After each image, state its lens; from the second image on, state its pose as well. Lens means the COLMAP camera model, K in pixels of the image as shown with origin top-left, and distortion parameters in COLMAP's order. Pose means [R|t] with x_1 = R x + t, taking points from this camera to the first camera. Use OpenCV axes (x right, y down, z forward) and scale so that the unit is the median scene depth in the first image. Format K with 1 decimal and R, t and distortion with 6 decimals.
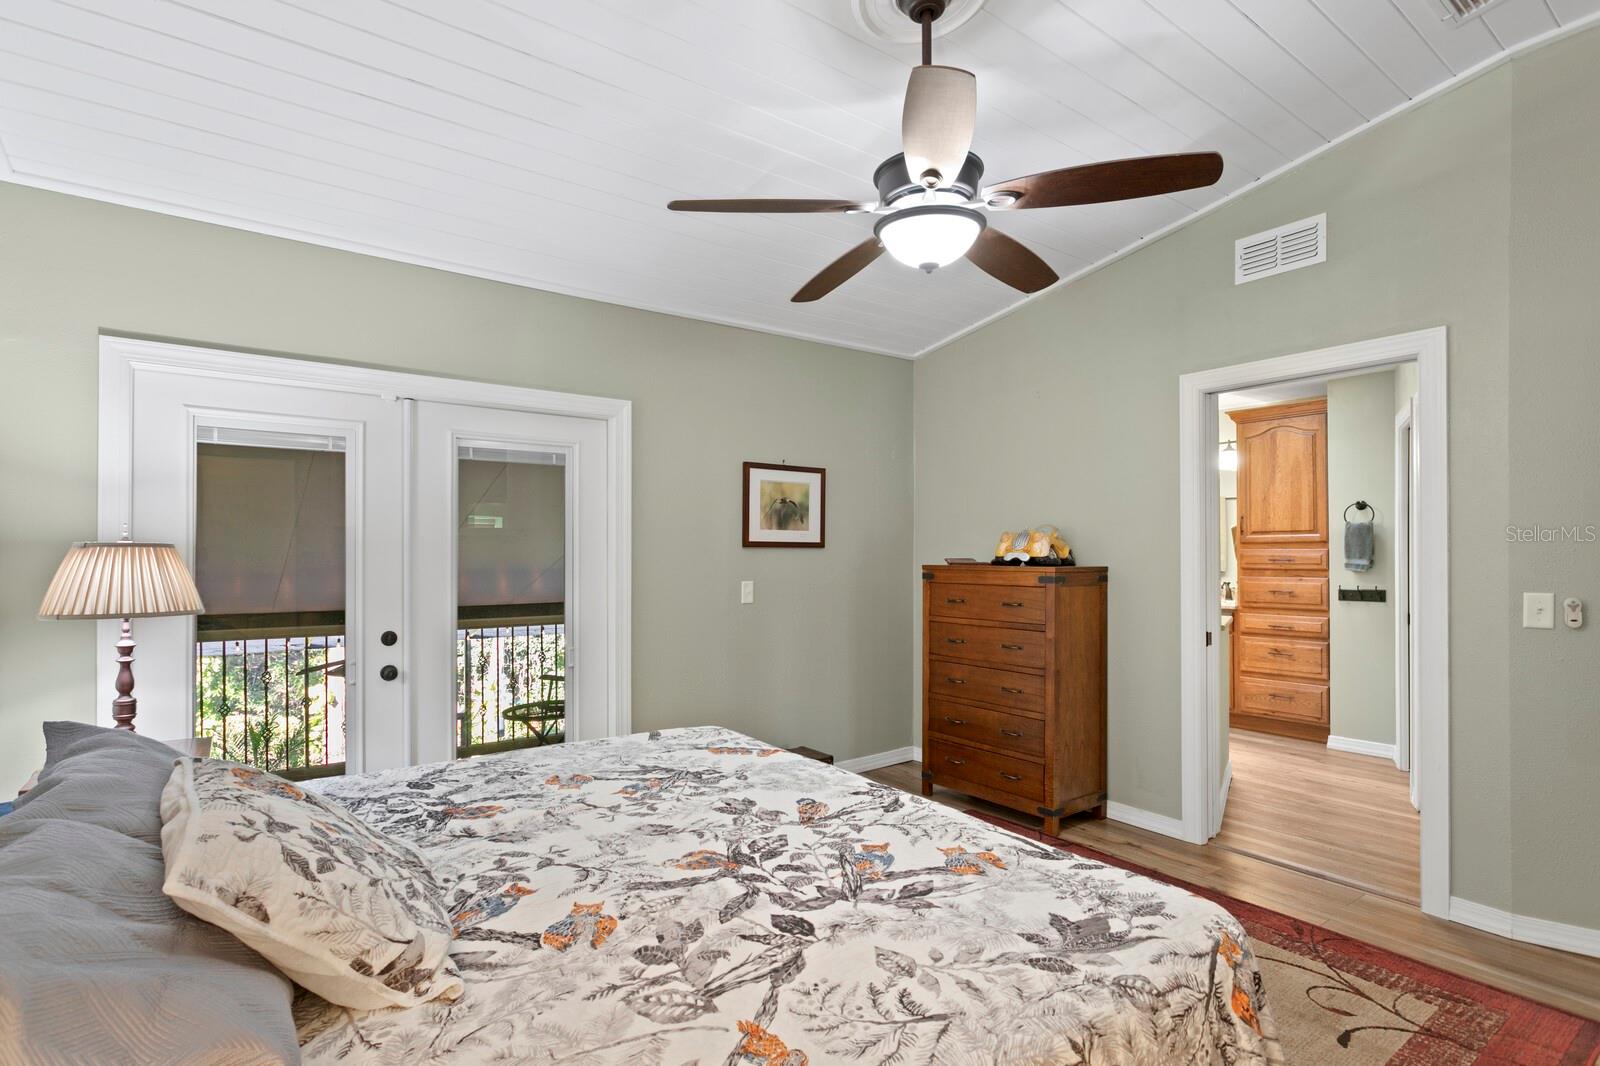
lens RADIAL K [[798.0, 0, 779.1], [0, 798.0, 532.5], [0, 0, 1]] dist [0.001516, 0.000204]
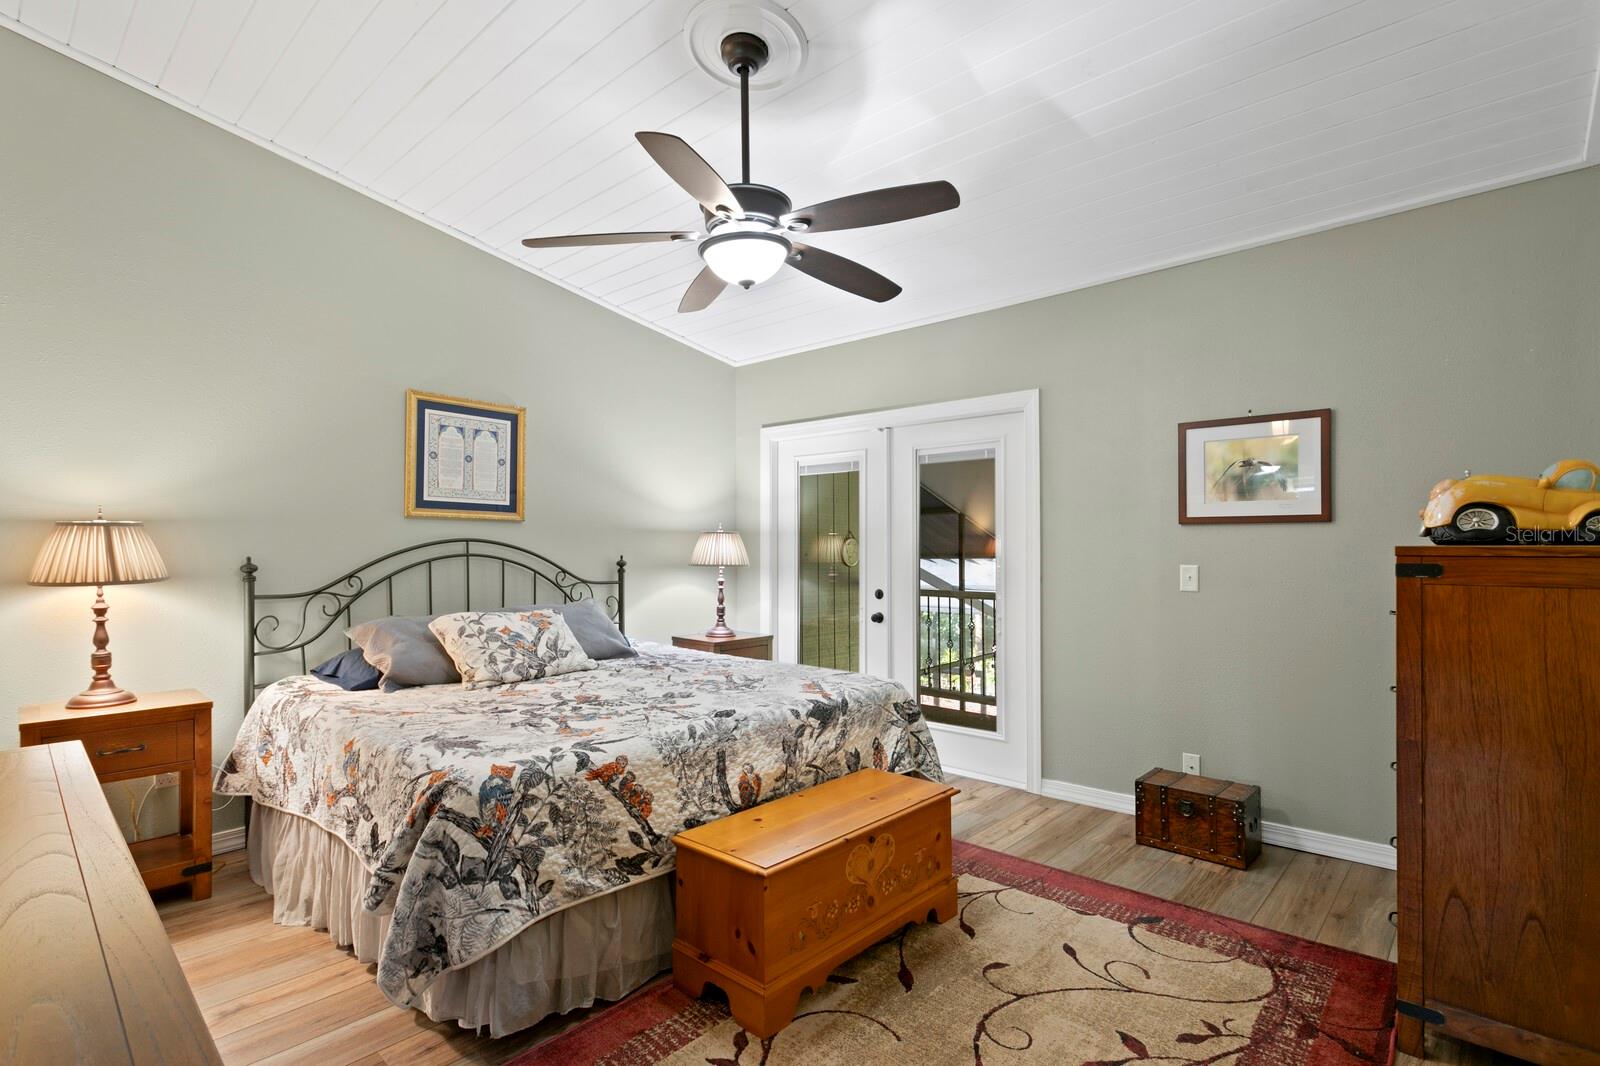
lens RADIAL K [[767.7, 0, 781.7], [0, 767.7, 542.5], [0, 0, 1]] dist [-0.001886, -0.000261]
pose [[0.207436, -0.004061, -0.978240, 0.732797], [0.030157, 0.999543, 0.002246, 0.025616], [0.977784, -0.029967, 0.207463, 0.455745]]
